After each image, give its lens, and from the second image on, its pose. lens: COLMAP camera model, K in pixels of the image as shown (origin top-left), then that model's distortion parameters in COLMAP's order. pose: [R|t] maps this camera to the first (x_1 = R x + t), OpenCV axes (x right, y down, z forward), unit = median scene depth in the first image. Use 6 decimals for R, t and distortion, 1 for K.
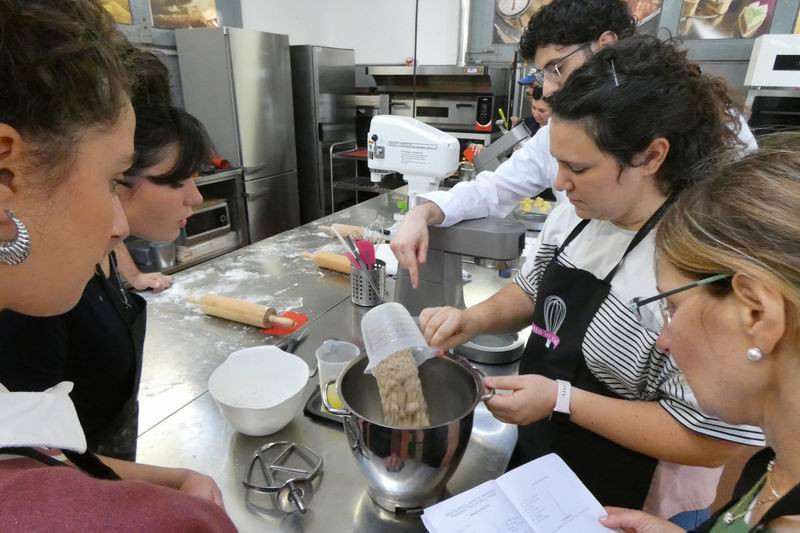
lens RADIAL K [[479.4, 0, 395.8], [0, 479.4, 269.7], [0, 0, 1]] dist [-0.003272, -0.002300]
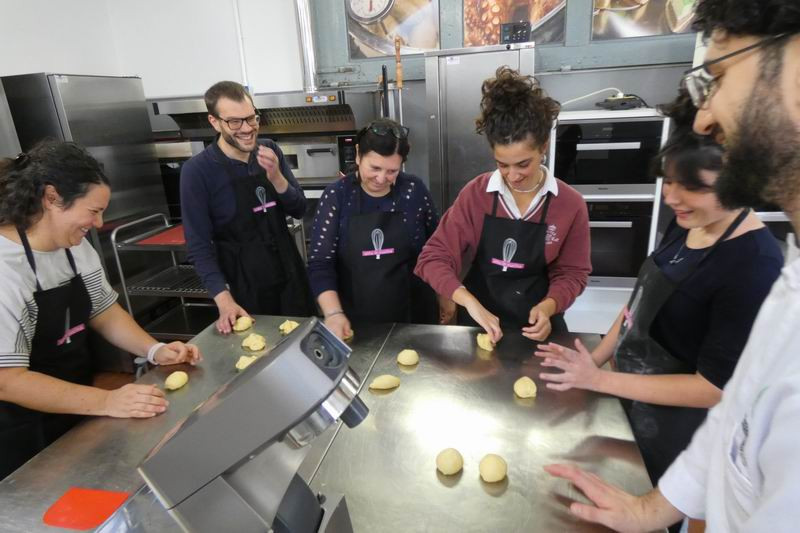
lens RADIAL K [[484.9, 0, 402.4], [0, 484.9, 260.4], [0, 0, 1]] dist [0.007524, -0.002057]
pose [[0.965951, -0.135868, 0.220178, 0.081510], [0.149001, 0.987853, -0.044103, -0.138816], [-0.211511, 0.075408, 0.974462, 0.317631]]
